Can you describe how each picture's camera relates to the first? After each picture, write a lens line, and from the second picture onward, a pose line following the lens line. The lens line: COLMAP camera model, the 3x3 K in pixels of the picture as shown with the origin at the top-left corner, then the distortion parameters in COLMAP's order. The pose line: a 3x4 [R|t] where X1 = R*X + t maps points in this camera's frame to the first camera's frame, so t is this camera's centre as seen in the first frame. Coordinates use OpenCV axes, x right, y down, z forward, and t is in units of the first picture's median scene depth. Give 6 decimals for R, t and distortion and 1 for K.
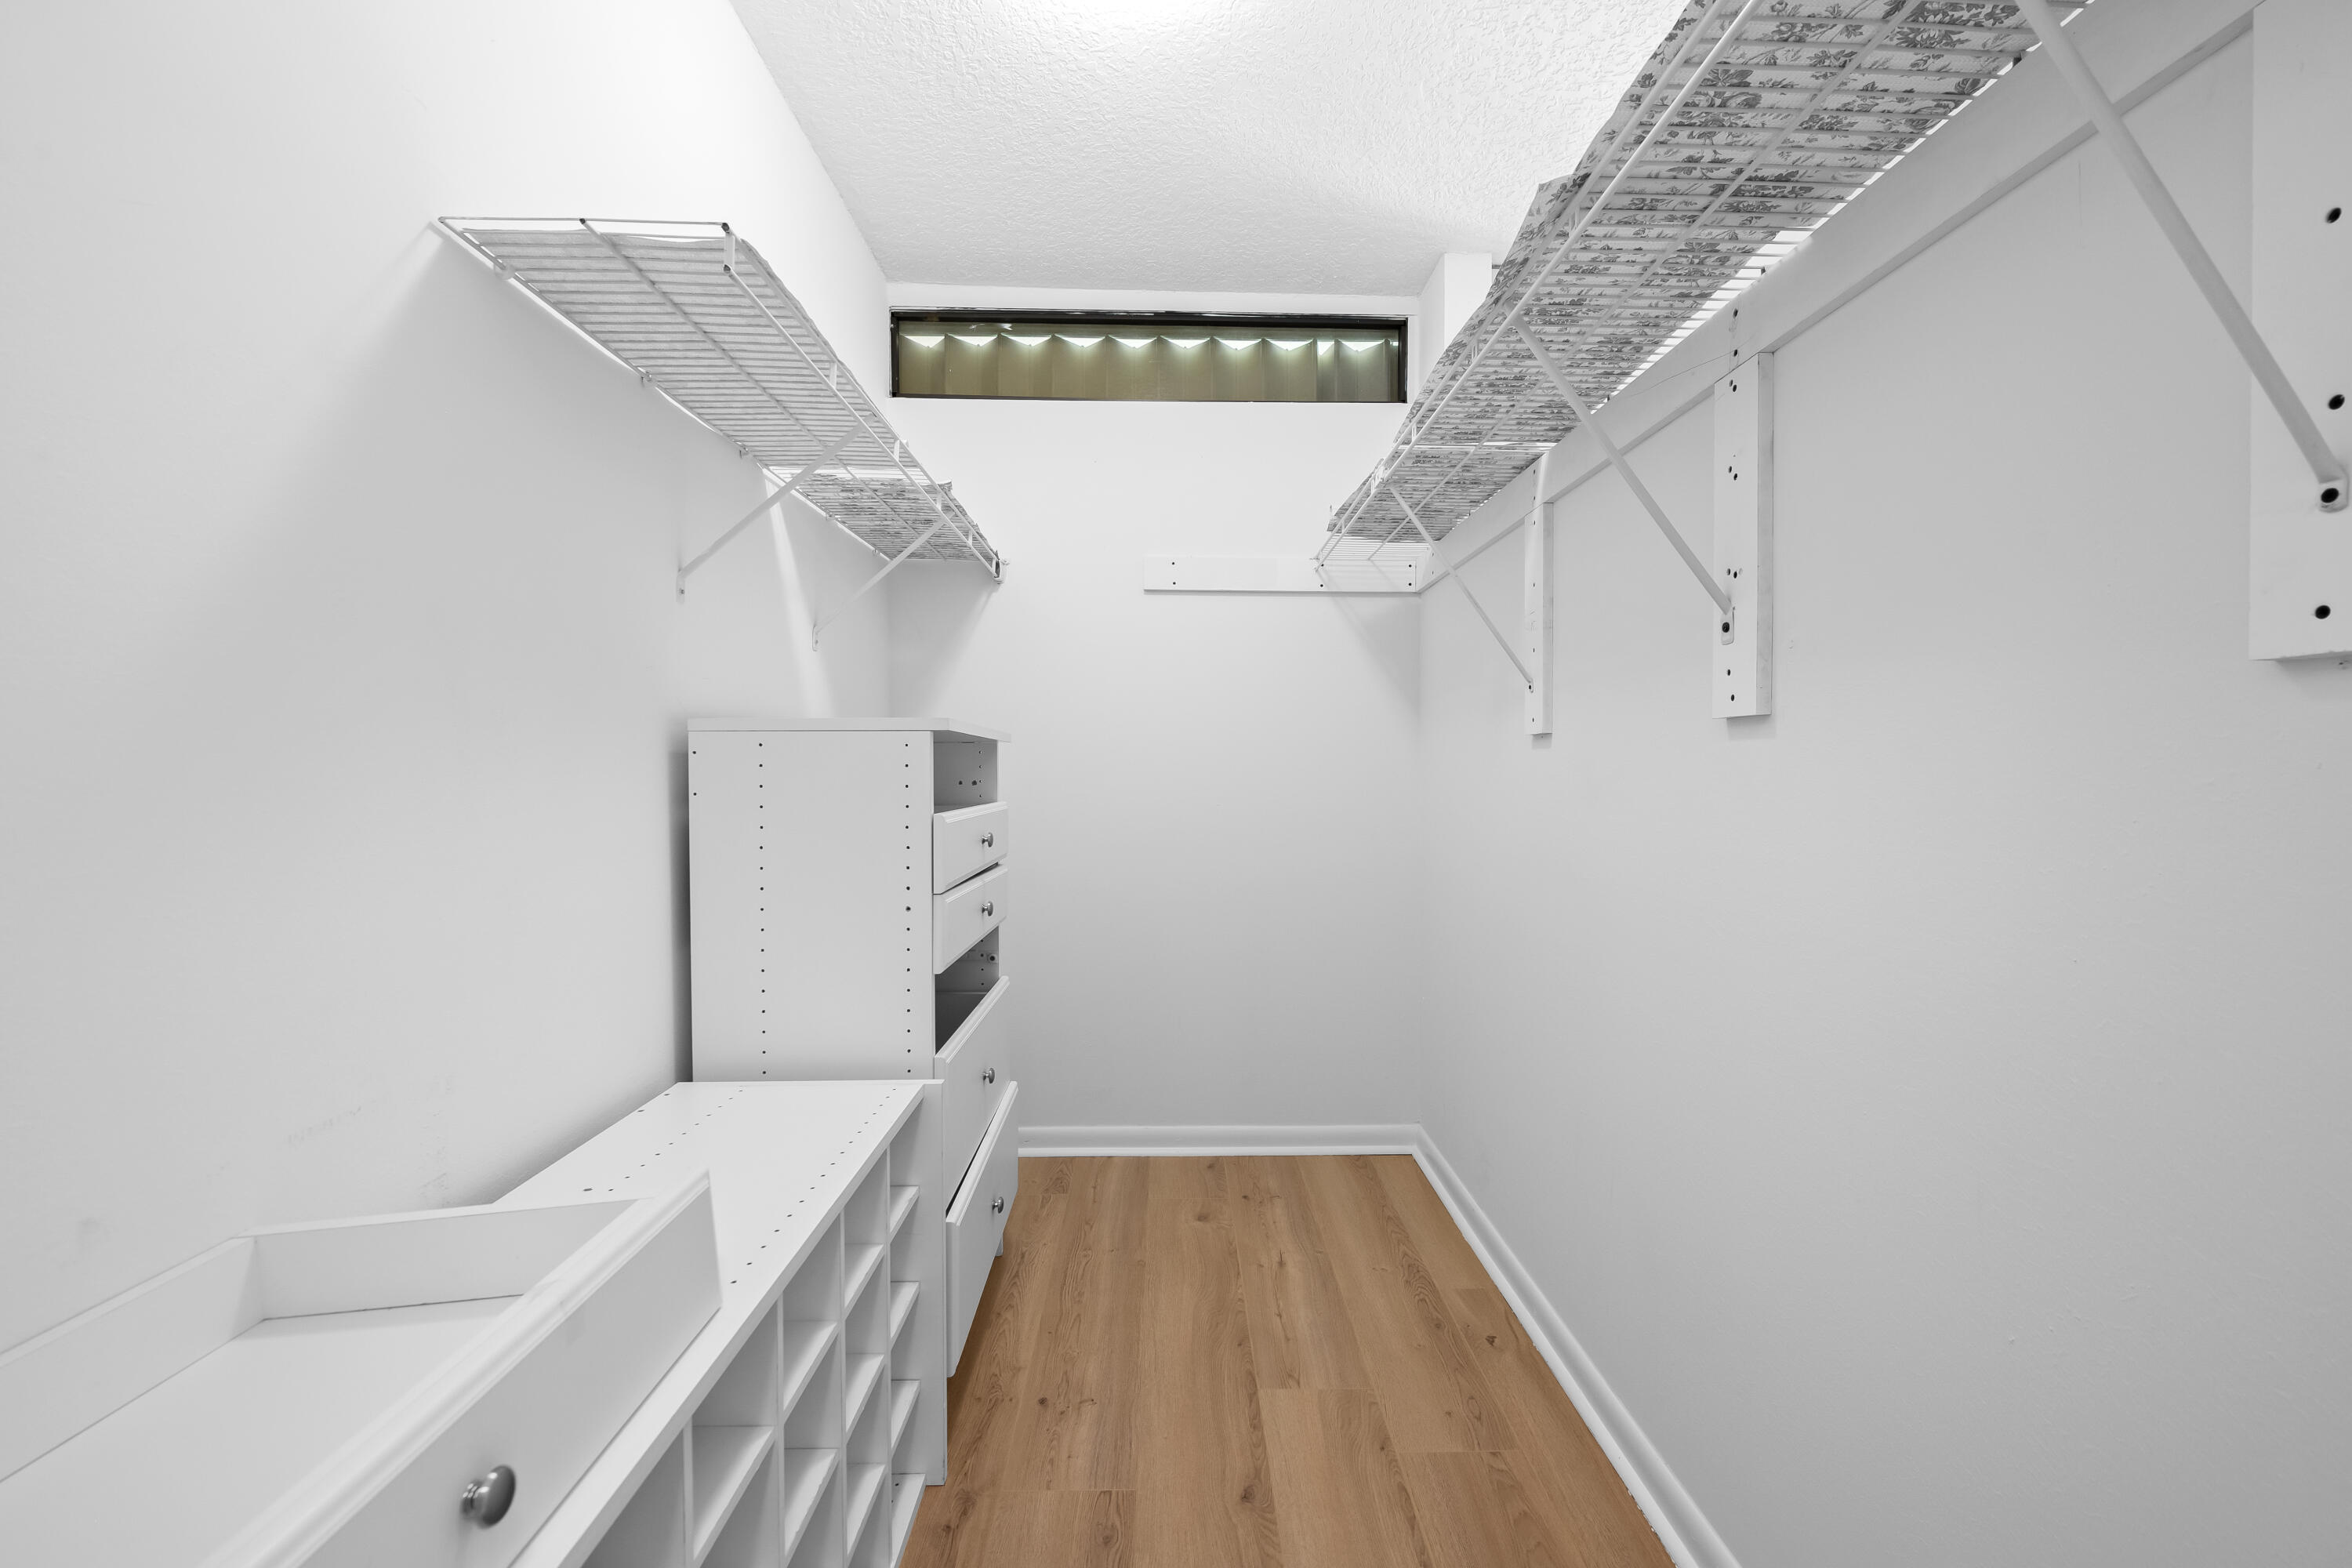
lens RADIAL K [[937.1, 0, 1182.9], [0, 937.1, 781.3], [0, 0, 1]] dist [-0.000771, -0.000324]
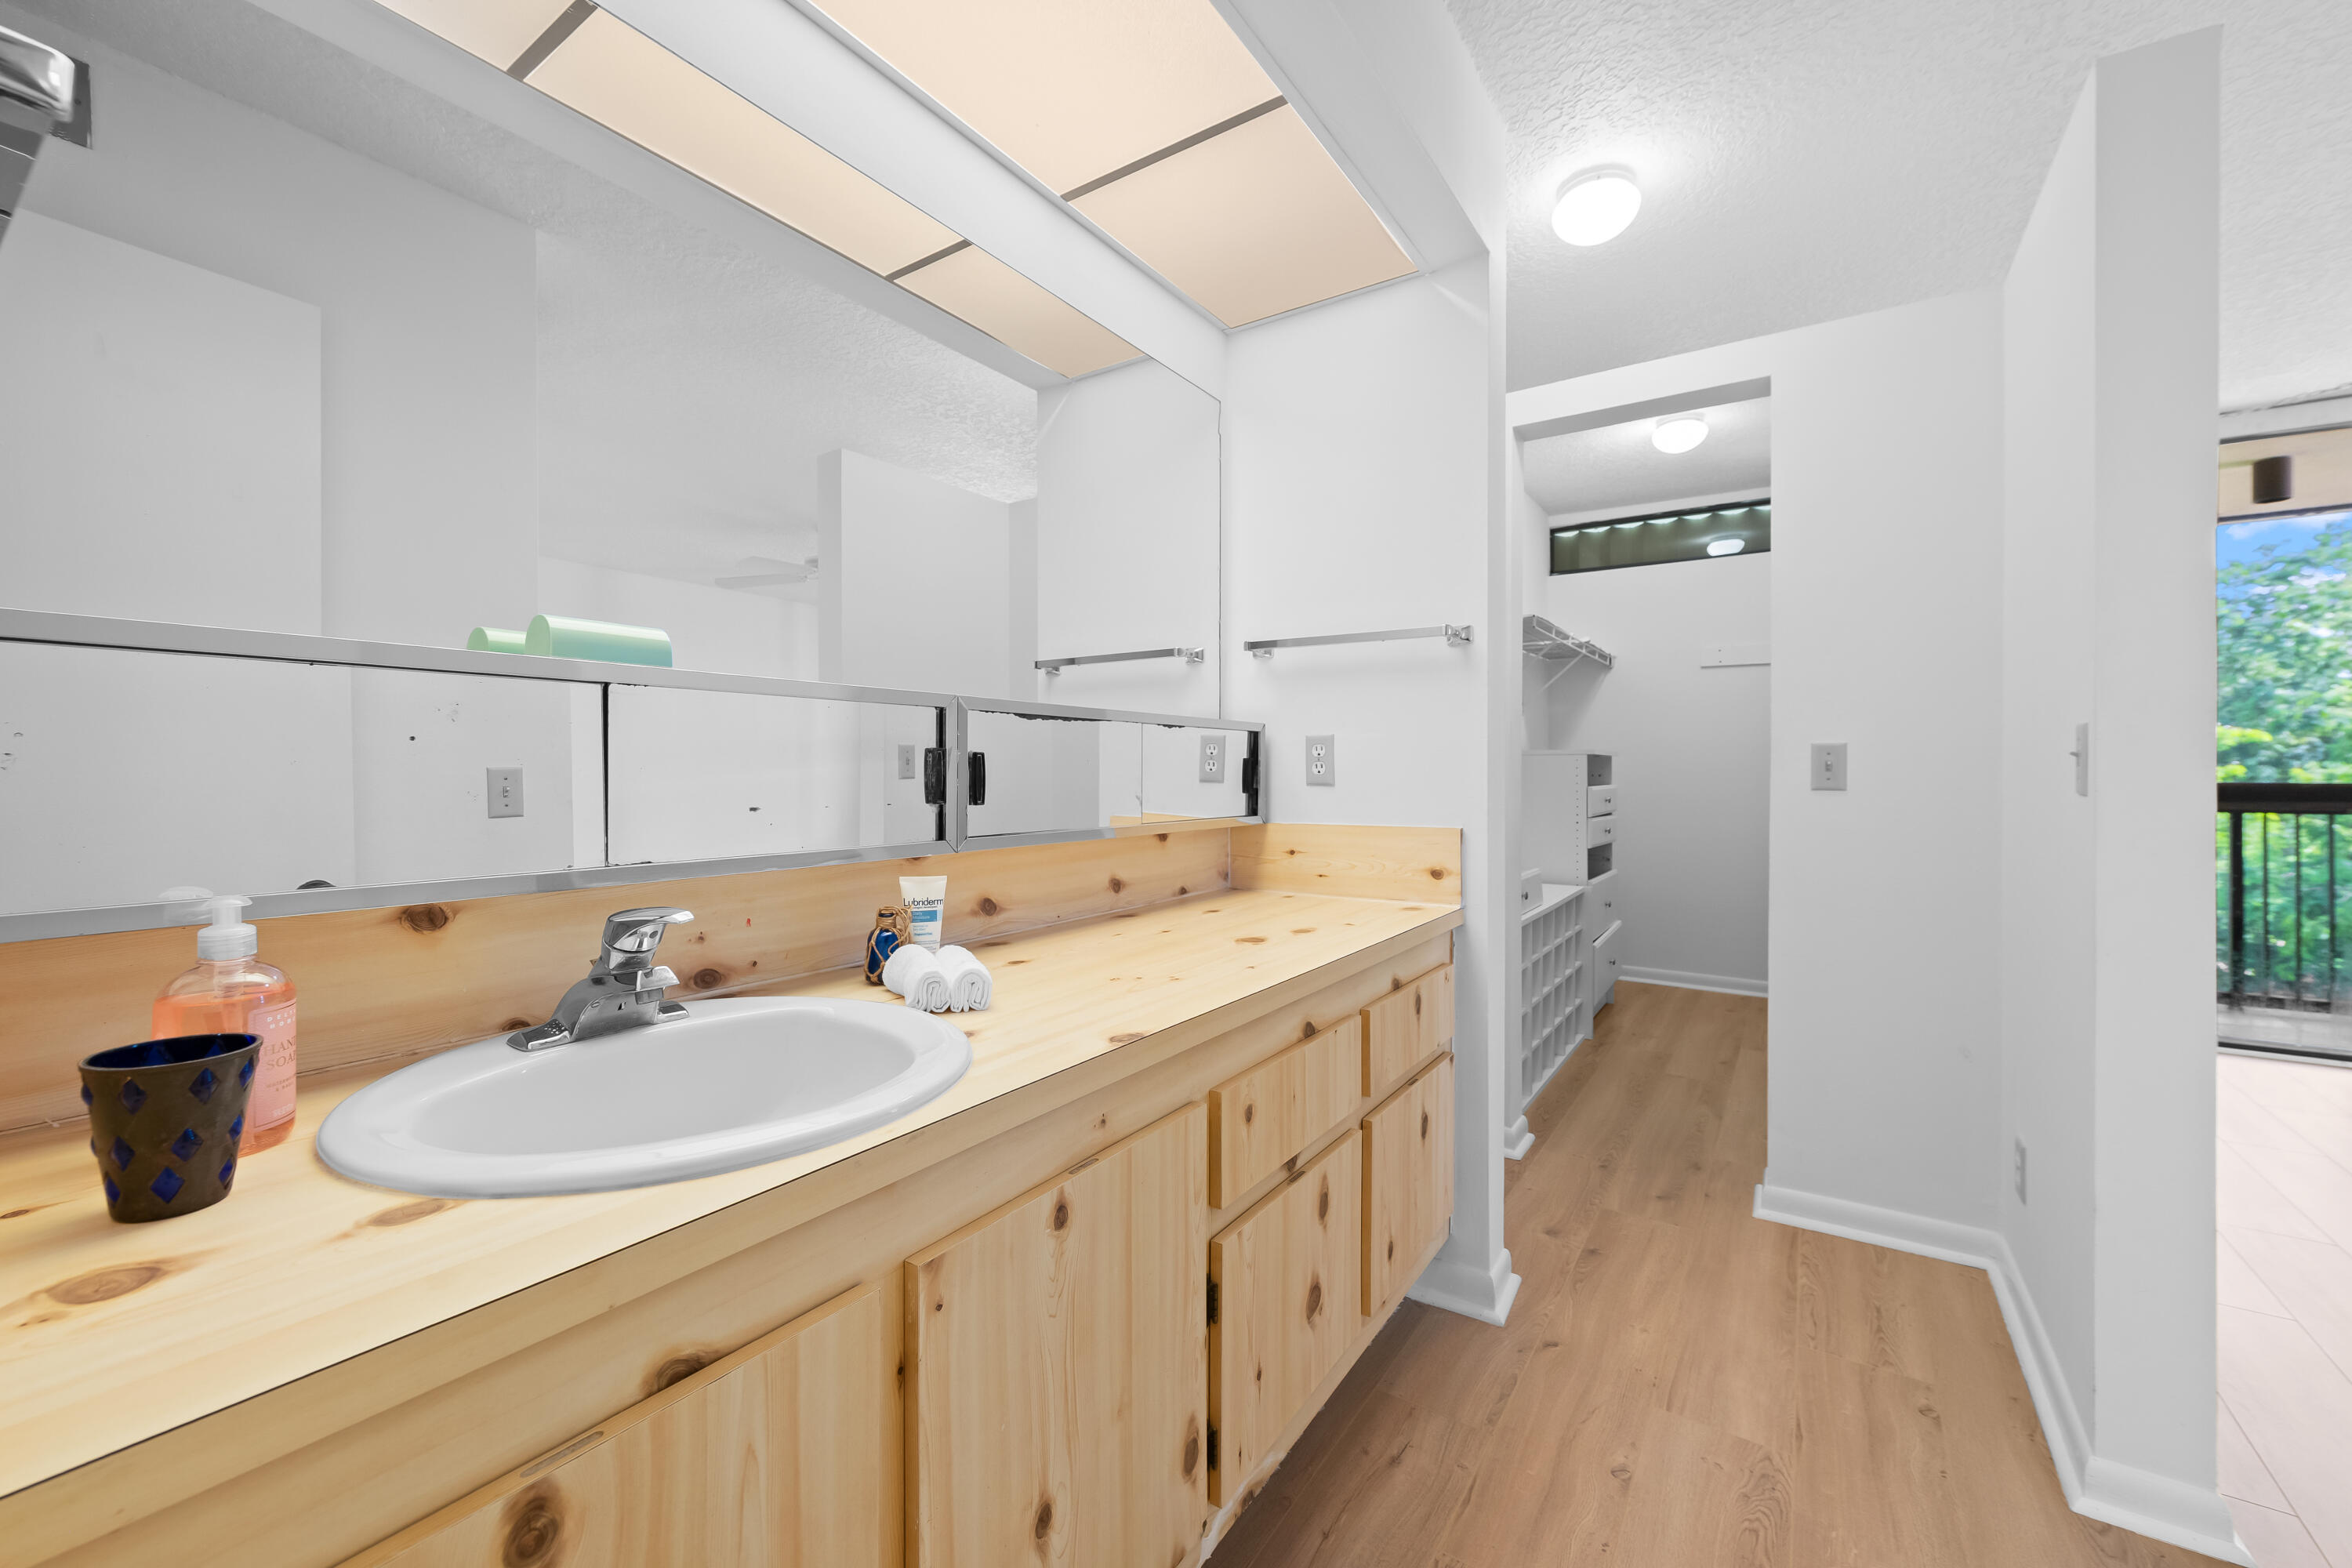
lens RADIAL K [[937.1, 0, 1182.9], [0, 937.1, 781.3], [0, 0, 1]] dist [-0.000771, -0.000324]
pose [[0.820563, 0.002878, -0.571548, 0.216141], [-0.006323, 0.999972, -0.004042, 0.027813], [0.571521, 0.006931, 0.820558, -1.285870]]
